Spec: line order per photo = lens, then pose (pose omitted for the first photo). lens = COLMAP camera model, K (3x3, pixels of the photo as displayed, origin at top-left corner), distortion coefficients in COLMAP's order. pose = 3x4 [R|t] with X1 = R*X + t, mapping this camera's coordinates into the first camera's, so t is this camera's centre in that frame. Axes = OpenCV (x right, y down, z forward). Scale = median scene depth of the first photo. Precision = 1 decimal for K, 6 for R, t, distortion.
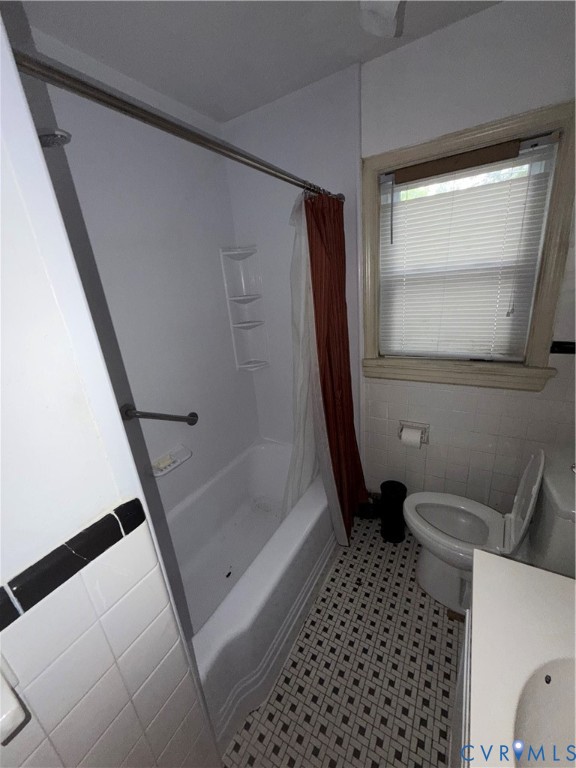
lens RADIAL K [[305.6, 0, 288.4], [0, 305.6, 381.8], [0, 0, 1]] dist [0.000811, -0.000159]
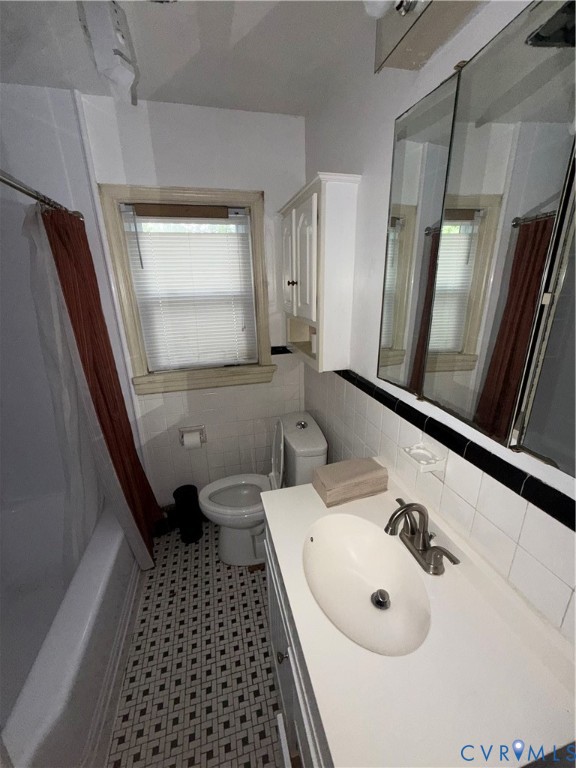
lens RADIAL K [[305.6, 0, 288.7], [0, 305.6, 385.2], [0, 0, 1]] dist [0.000811, -0.000159]
pose [[0.706443, -0.152770, 0.691085, -0.103851], [0.189074, 0.981676, 0.023732, 0.025763], [-0.682048, 0.113901, 0.722383, -0.086188]]
